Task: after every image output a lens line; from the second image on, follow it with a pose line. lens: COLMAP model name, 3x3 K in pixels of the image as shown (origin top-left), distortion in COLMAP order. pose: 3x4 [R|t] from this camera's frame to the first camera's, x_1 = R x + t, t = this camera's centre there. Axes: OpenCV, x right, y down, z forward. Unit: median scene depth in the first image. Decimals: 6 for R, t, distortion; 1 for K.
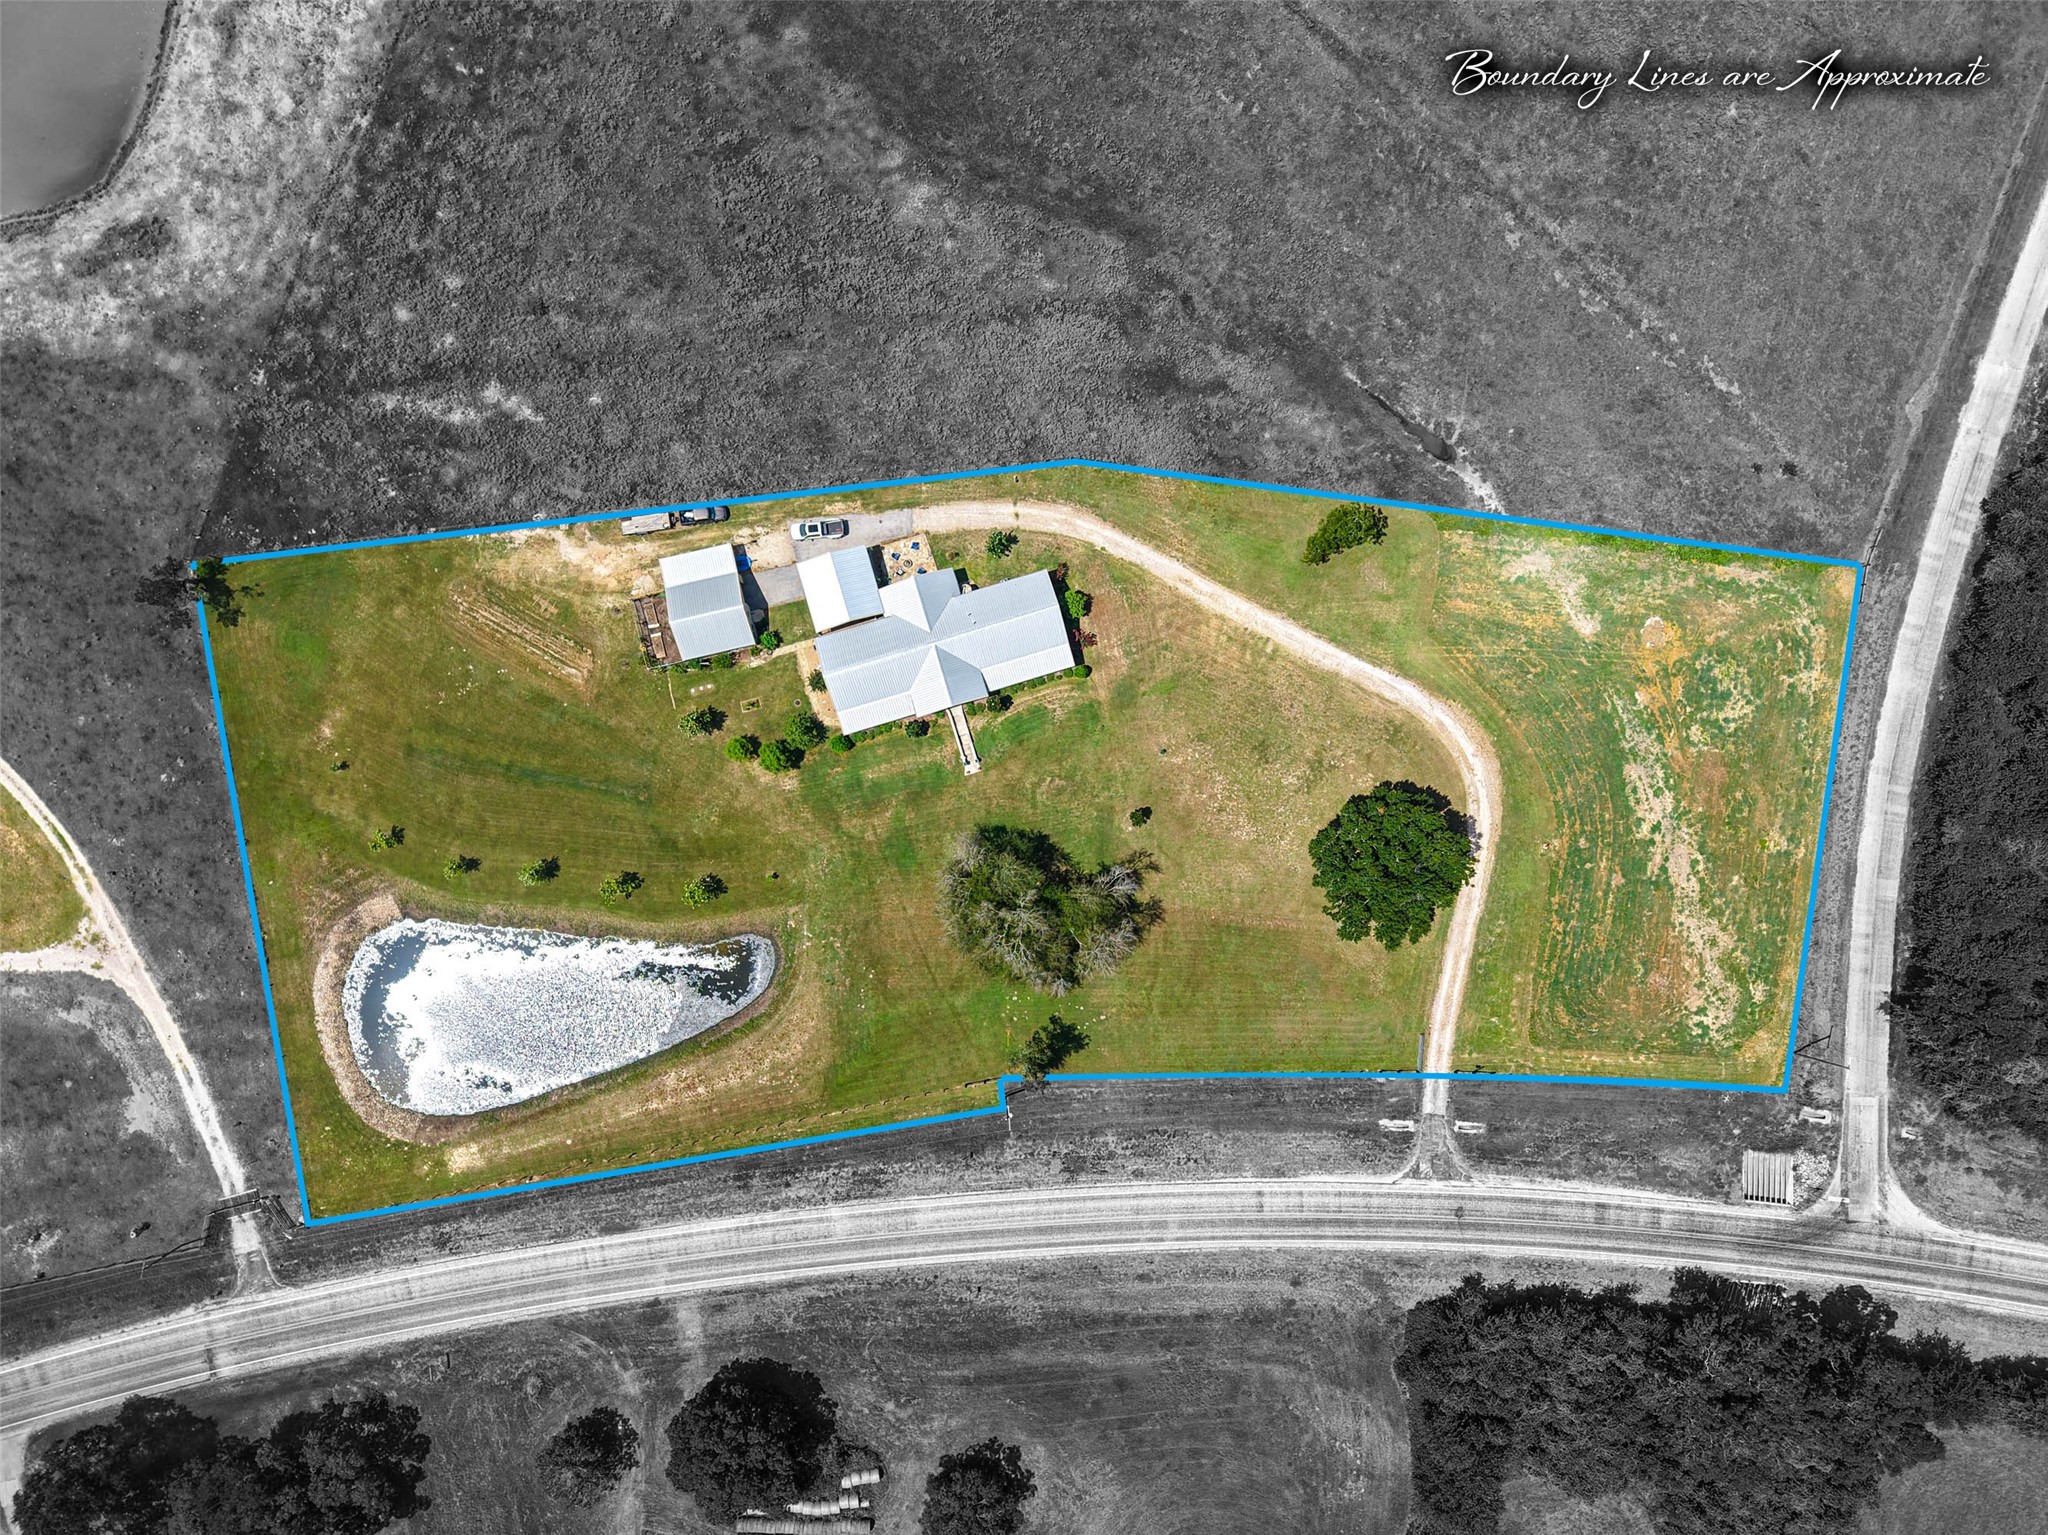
lens RADIAL K [[1429.1, 0, 1029.7], [0, 1429.1, 767.8], [0, 0, 1]] dist [0.010378, -0.001462]
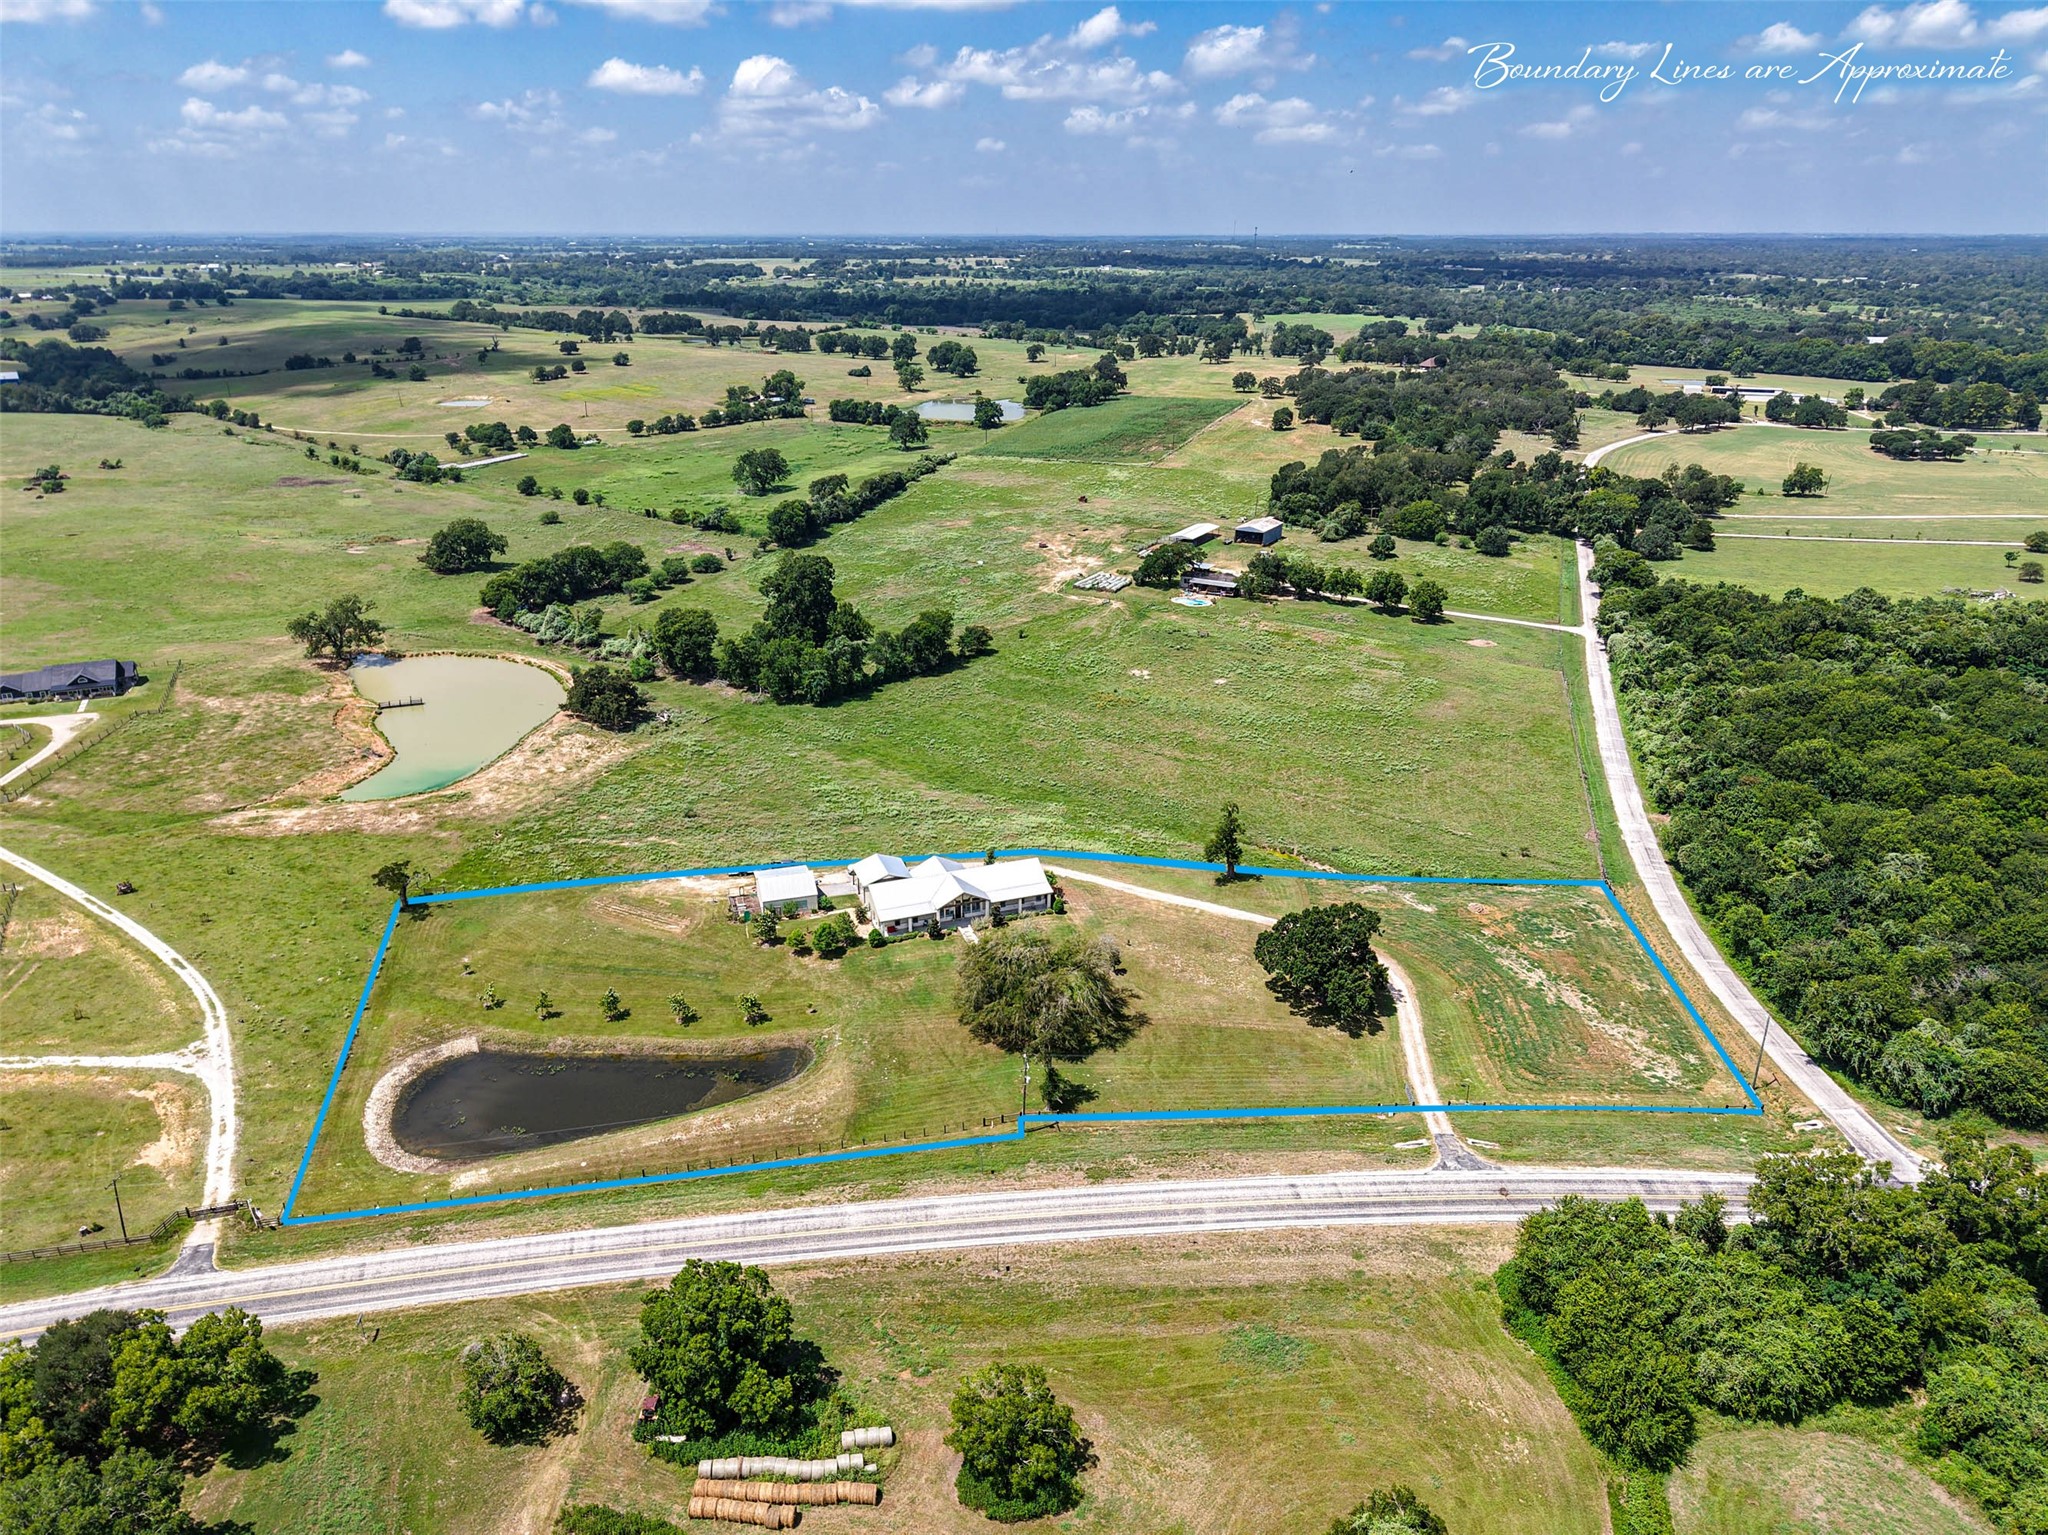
lens RADIAL K [[1429.1, 0, 1017.7], [0, 1429.1, 767.3], [0, 0, 1]] dist [0.010378, -0.001462]
pose [[0.998118, -0.026507, 0.055290, -0.070428], [0.061011, 0.339676, -0.938562, 1.098268], [0.006097, 0.940169, 0.340654, 0.405662]]
